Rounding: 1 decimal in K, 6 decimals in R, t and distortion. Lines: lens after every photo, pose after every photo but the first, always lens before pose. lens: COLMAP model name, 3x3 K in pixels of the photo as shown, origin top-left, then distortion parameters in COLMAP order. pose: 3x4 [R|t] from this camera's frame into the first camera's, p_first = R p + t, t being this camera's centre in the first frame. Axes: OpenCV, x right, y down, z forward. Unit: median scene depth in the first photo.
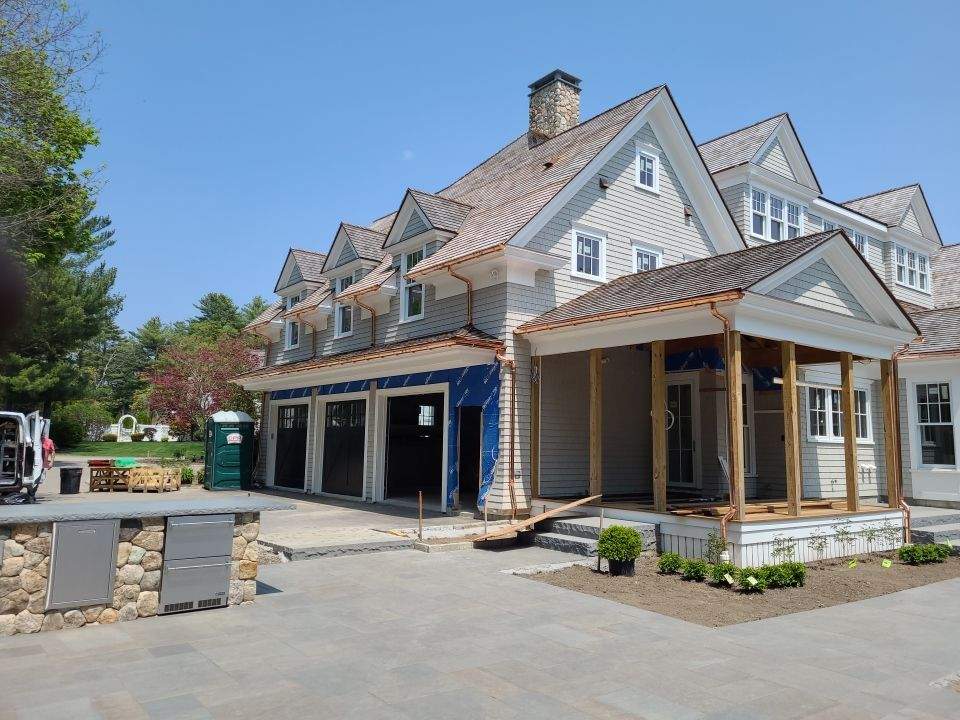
lens RADIAL K [[709.6, 0, 482.4], [0, 709.6, 363.1], [0, 0, 1]] dist [0.026134, 0.007946]
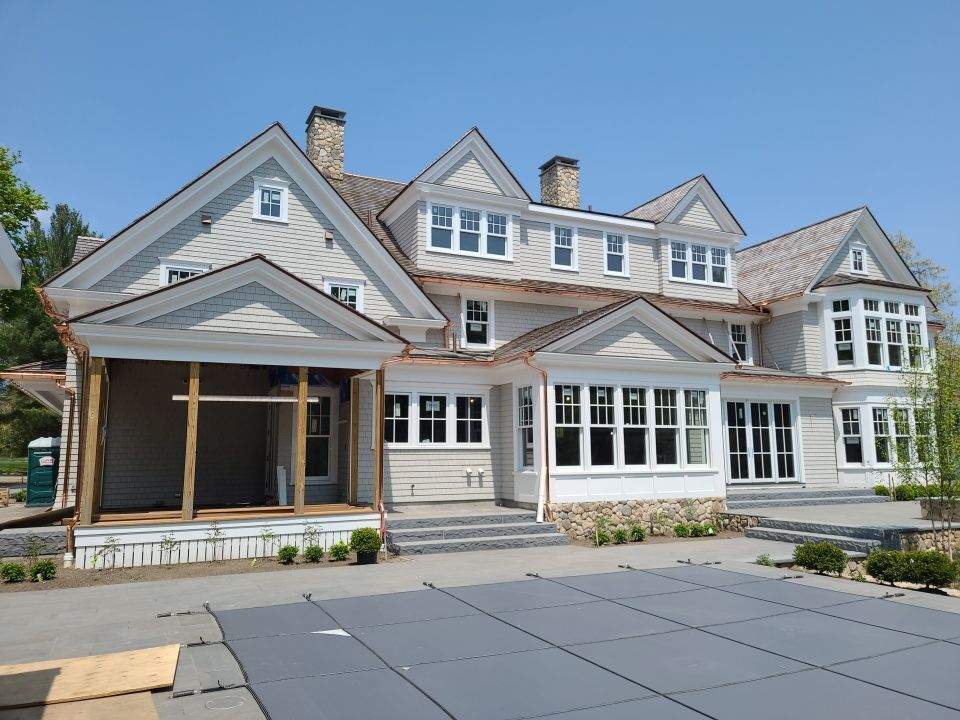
lens RADIAL K [[709.6, 0, 483.5], [0, 709.6, 362.7], [0, 0, 1]] dist [0.026134, 0.007946]
pose [[0.979826, -0.055593, -0.191962, 0.734761], [0.052260, 0.998383, -0.022386, 0.013549], [0.192896, 0.011902, 0.981147, 0.004760]]
